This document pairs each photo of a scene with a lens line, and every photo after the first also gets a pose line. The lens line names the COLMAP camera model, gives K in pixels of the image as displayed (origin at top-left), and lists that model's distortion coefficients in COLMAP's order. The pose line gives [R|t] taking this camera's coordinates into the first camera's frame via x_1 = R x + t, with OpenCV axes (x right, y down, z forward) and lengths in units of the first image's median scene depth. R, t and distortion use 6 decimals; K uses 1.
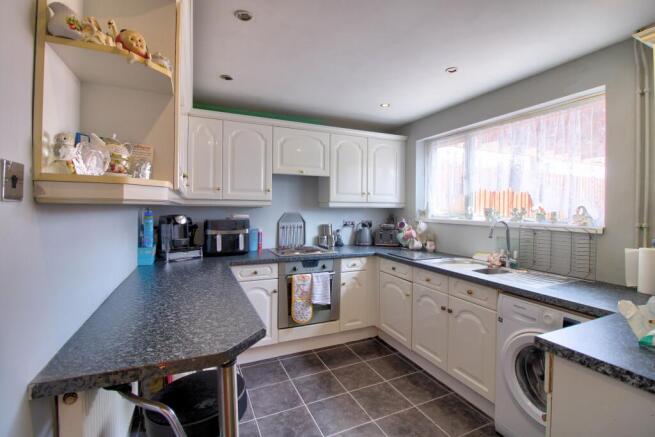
lens RADIAL K [[302.0, 0, 326.6], [0, 302.0, 215.8], [0, 0, 1]] dist [-0.008103, -0.008471]
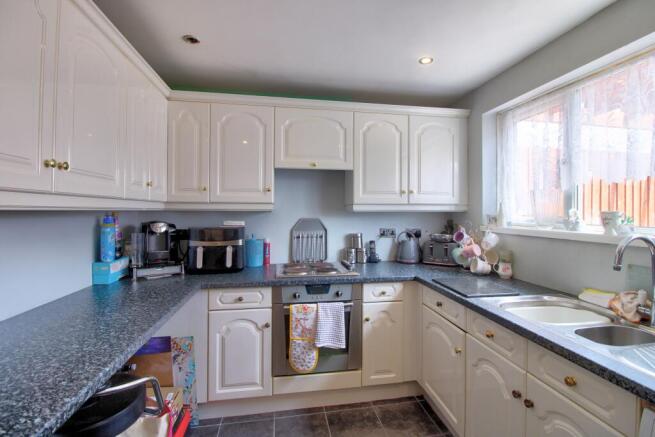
lens RADIAL K [[302.0, 0, 328.1], [0, 302.0, 213.9], [0, 0, 1]] dist [-0.008103, -0.008471]
pose [[0.968634, -0.002295, -0.248480, 0.147616], [-0.002117, 0.999845, -0.017489, -0.009813], [0.248482, 0.017466, 0.968479, 0.294594]]
